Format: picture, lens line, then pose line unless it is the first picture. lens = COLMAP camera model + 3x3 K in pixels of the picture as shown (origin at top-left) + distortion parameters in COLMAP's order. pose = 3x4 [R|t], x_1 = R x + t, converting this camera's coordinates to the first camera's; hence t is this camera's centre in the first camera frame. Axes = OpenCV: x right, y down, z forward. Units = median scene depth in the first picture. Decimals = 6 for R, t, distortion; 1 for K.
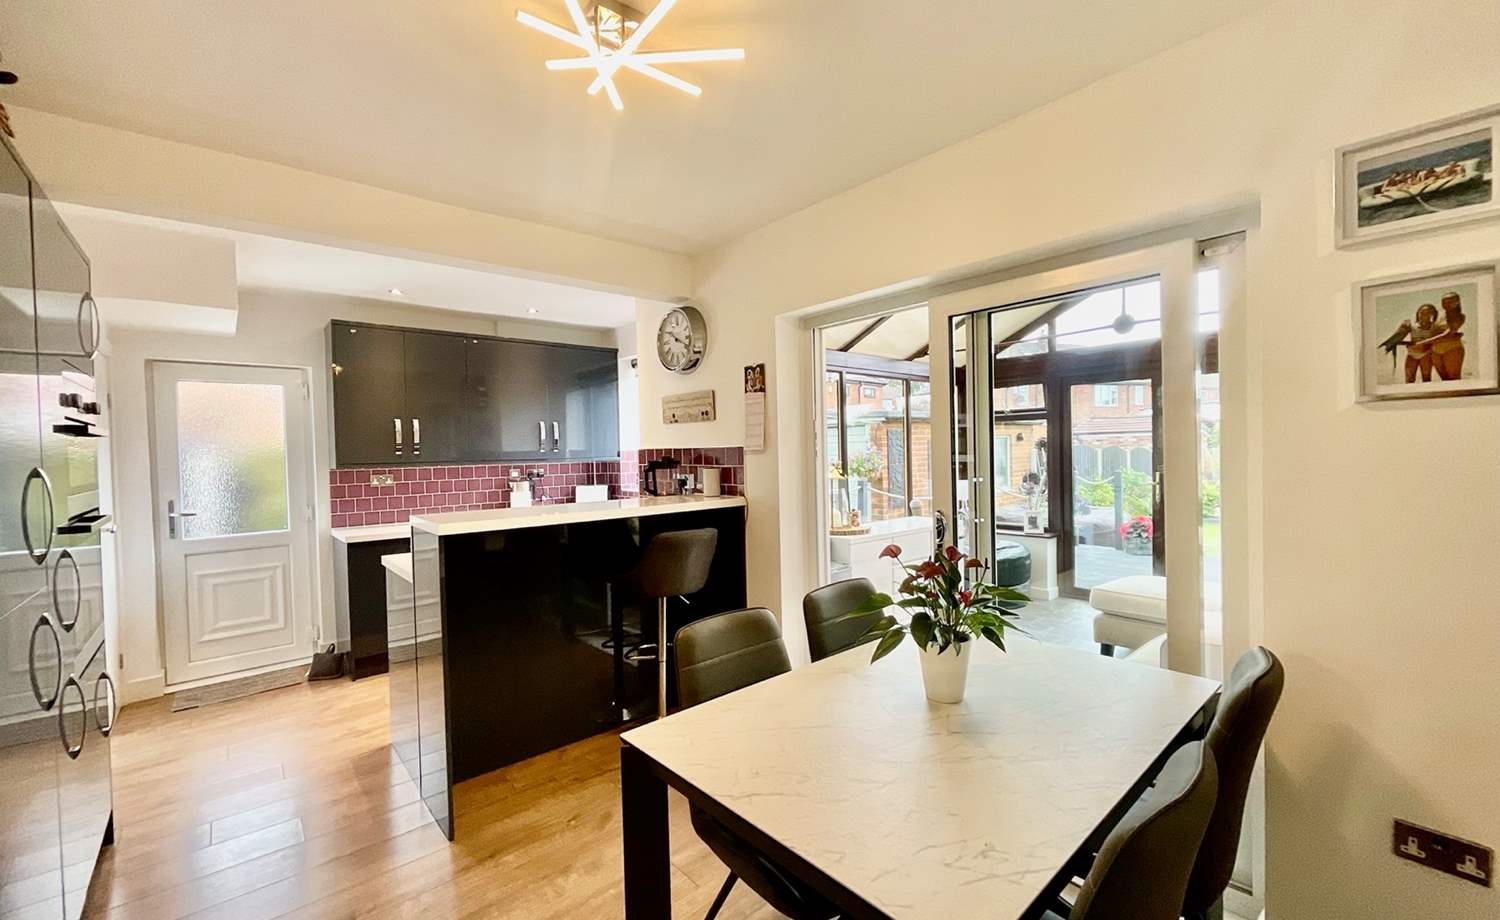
lens RADIAL K [[609.5, 0, 751.8], [0, 609.5, 464.1], [0, 0, 1]] dist [0.000285, 0.000632]
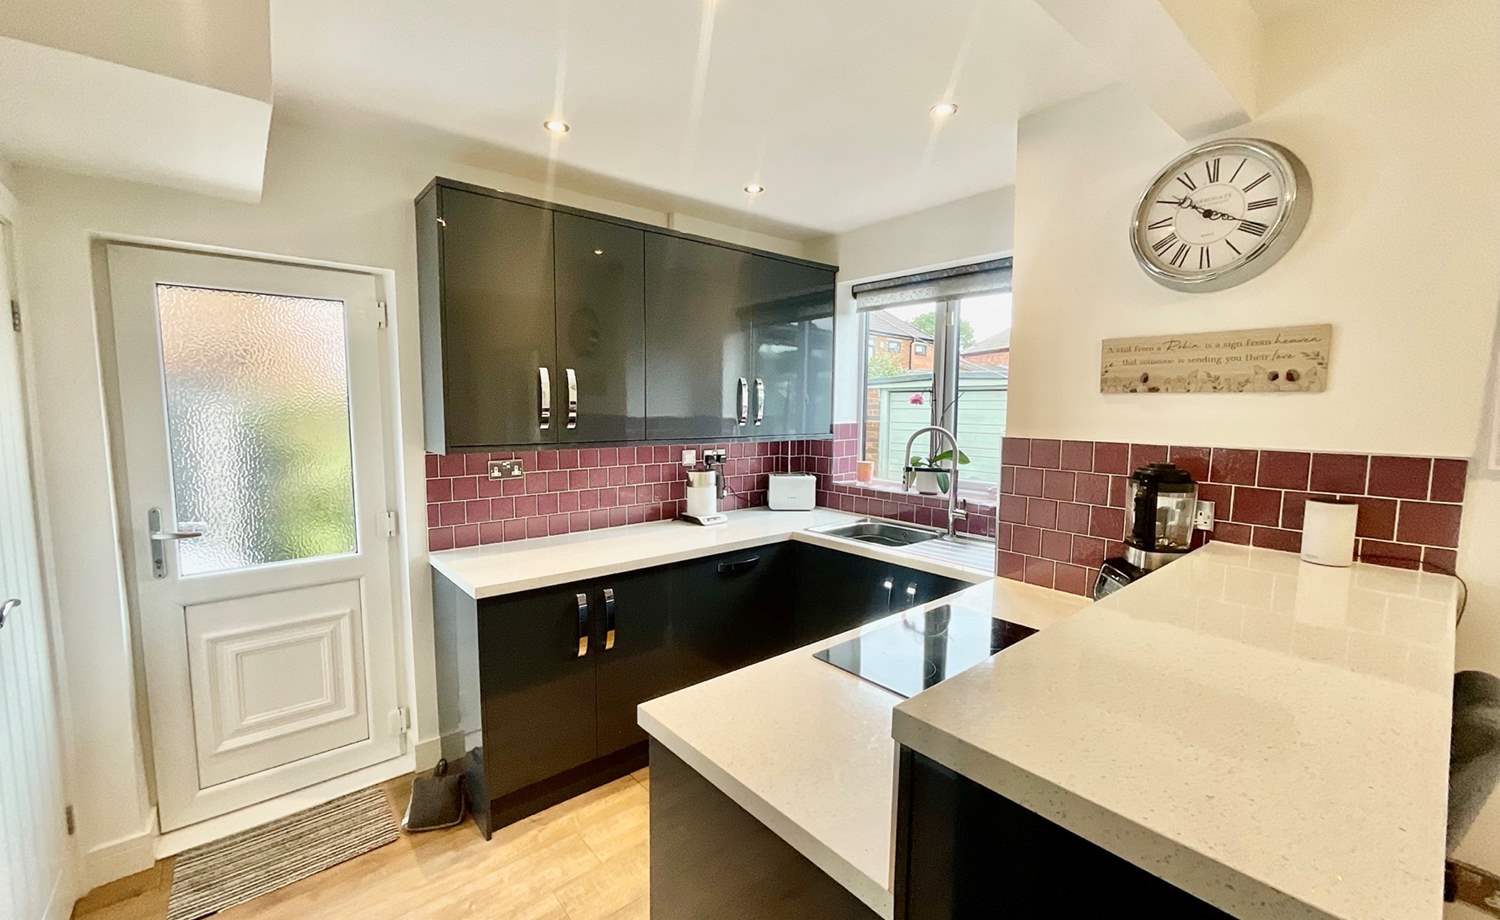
lens RADIAL K [[610.1, 0, 747.8], [0, 610.1, 465.2], [0, 0, 1]] dist [-0.001039, 0.000031]
pose [[0.999495, 0.029486, -0.011855, -0.413524], [-0.028513, 0.996758, 0.075243, -0.034284], [0.014035, -0.074867, 0.997095, 0.463969]]
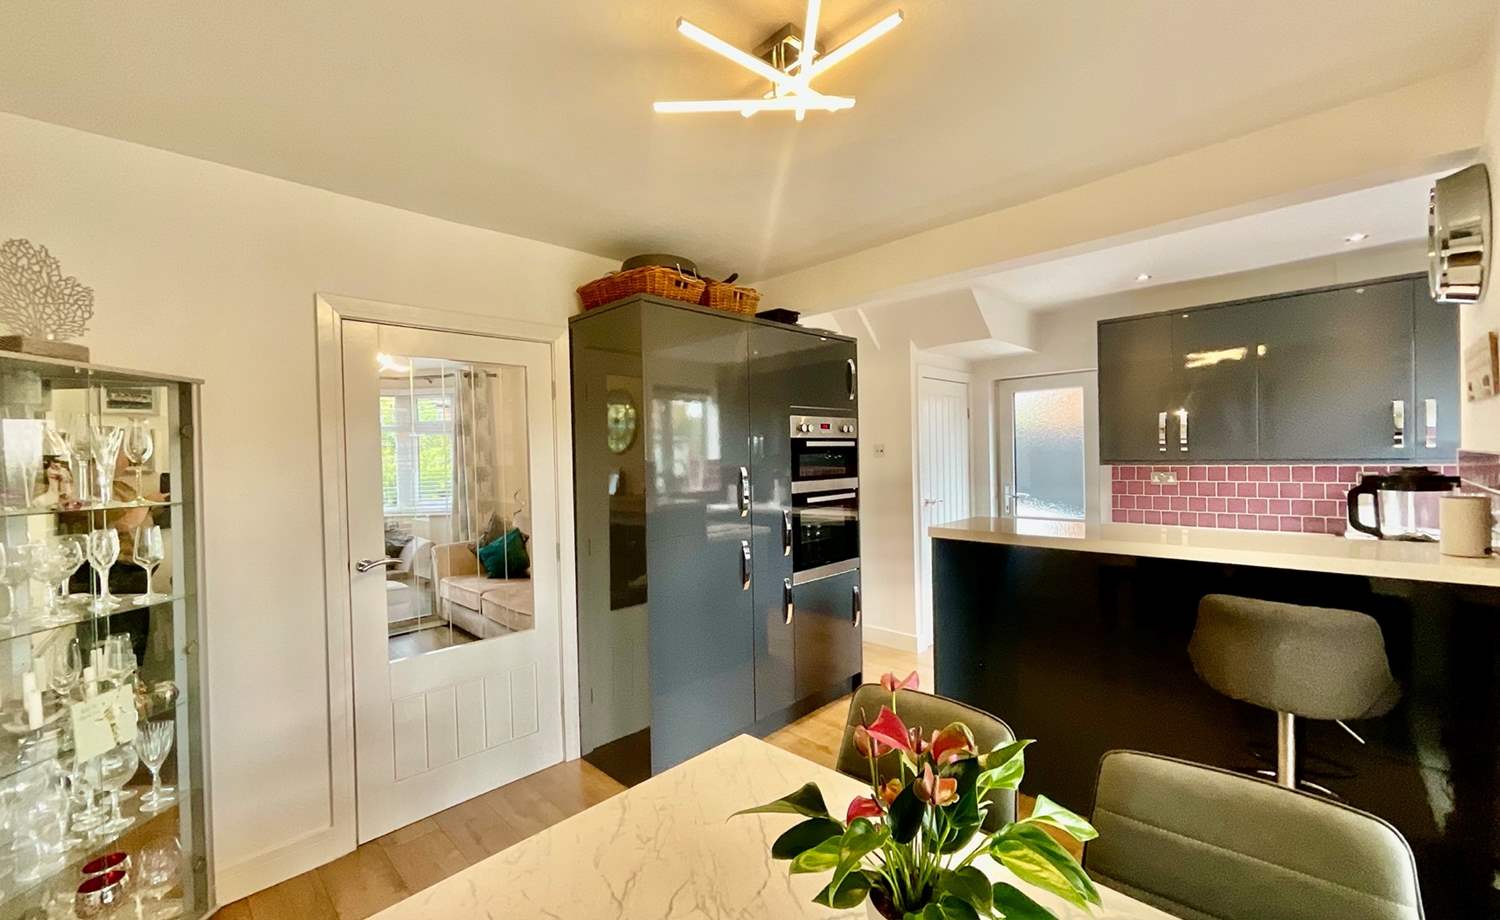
lens RADIAL K [[609.5, 0, 751.8], [0, 609.5, 464.1], [0, 0, 1]] dist [0.000285, 0.000632]
pose [[0.083758, 0.034623, -0.995884, 0.309839], [-0.003274, 0.999400, 0.034470, -0.029016], [0.996481, 0.000373, 0.083821, 0.334591]]
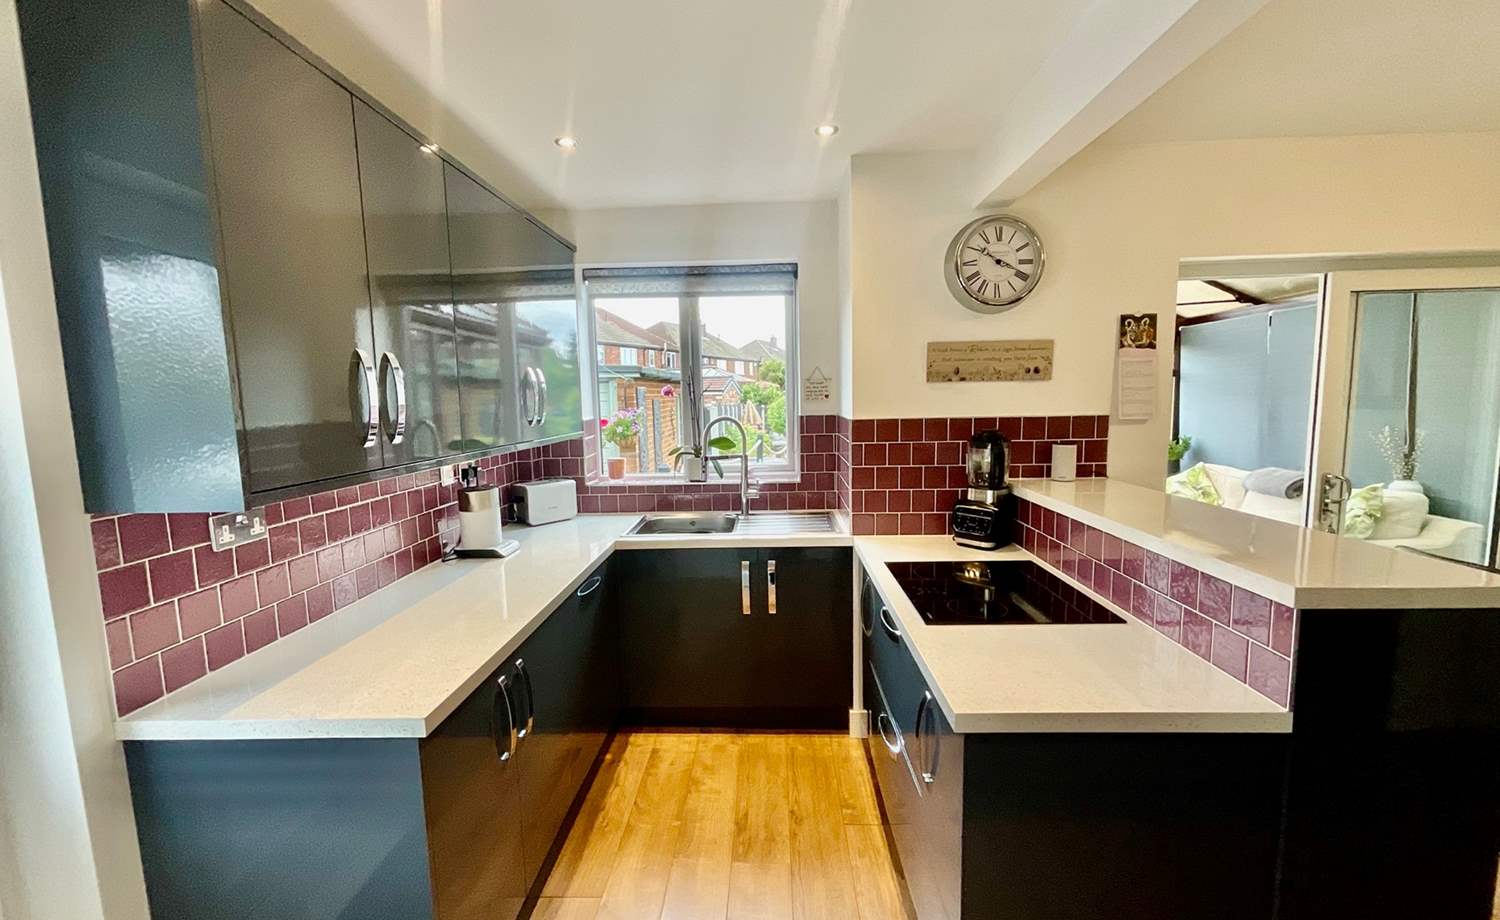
lens RADIAL K [[609.5, 0, 751.8], [0, 609.5, 464.1], [0, 0, 1]] dist [0.000285, 0.000632]
pose [[0.672483, -0.075453, 0.736257, -0.755488], [0.023990, 0.996489, 0.080209, -0.032221], [-0.739724, -0.036277, 0.671932, 0.654782]]
